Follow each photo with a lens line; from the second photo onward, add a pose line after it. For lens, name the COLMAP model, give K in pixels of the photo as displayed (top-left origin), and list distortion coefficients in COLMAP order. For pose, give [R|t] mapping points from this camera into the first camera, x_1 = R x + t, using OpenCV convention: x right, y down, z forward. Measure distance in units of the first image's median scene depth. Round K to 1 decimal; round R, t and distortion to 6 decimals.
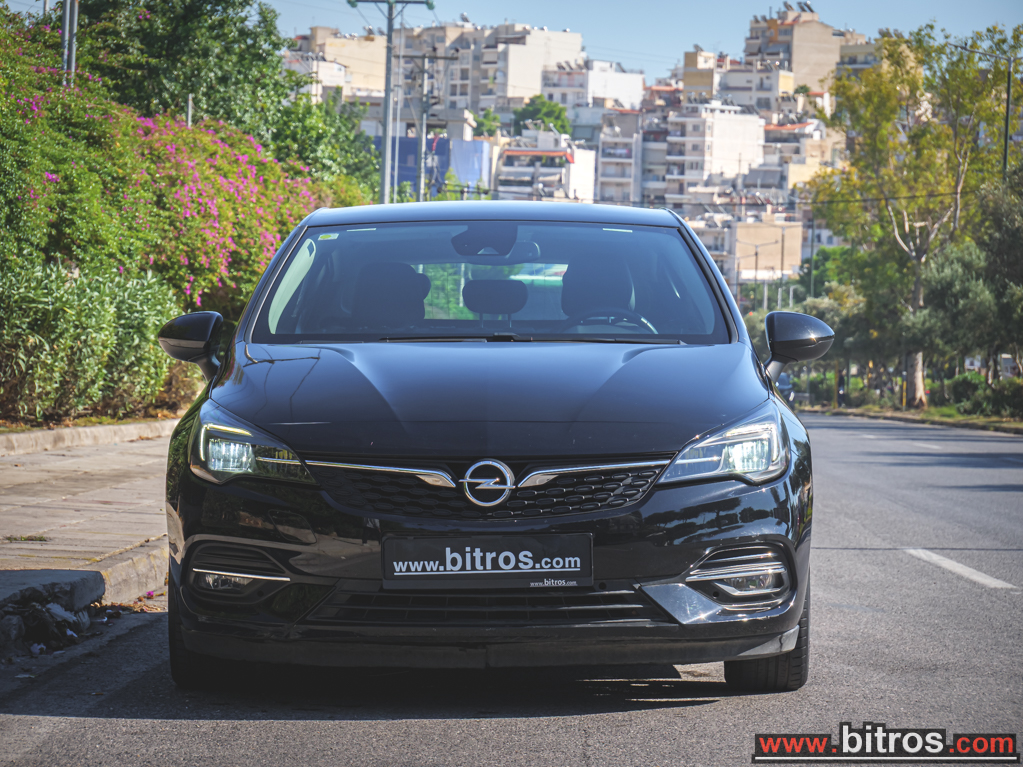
lens RADIAL K [[3693.7, 0, 511.8], [0, 3693.7, 383.0], [0, 0, 1]] dist [0.105214, 0.000000]
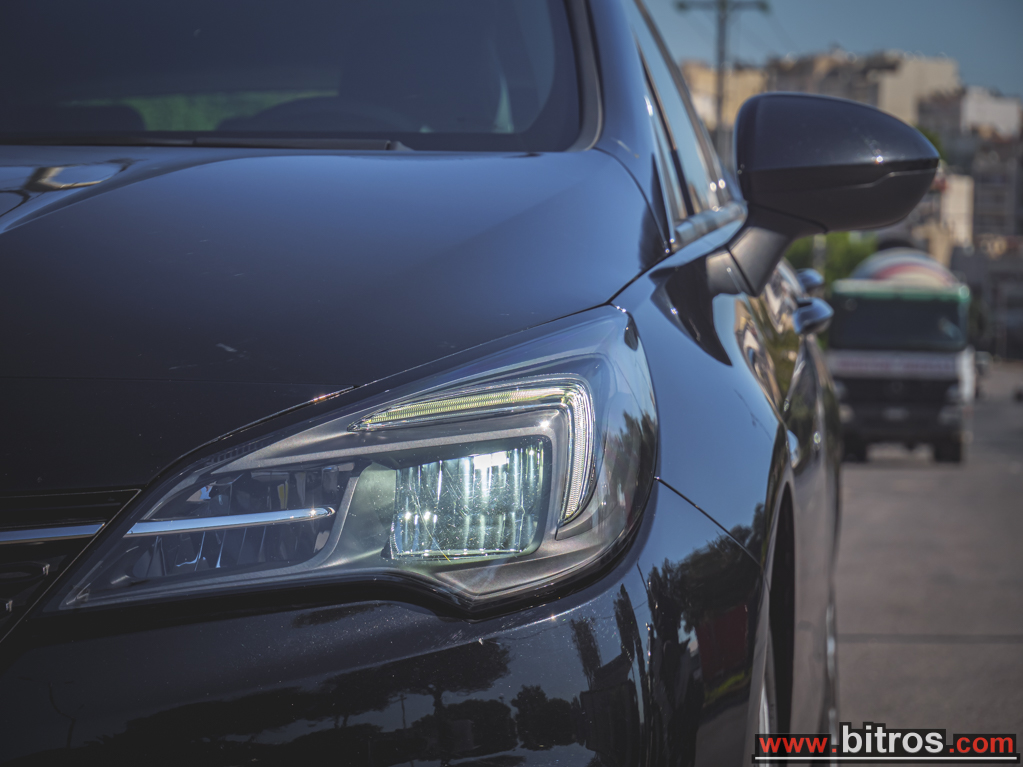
lens RADIAL K [[3693.7, 0, 510.7], [0, 3693.7, 383.5], [0, 0, 1]] dist [0.105214, 0.000000]
pose [[0.994830, -0.007349, -0.101287, 0.093964], [0.006491, 0.999940, -0.008798, 0.013433], [0.101346, 0.008095, 0.994818, 0.730869]]
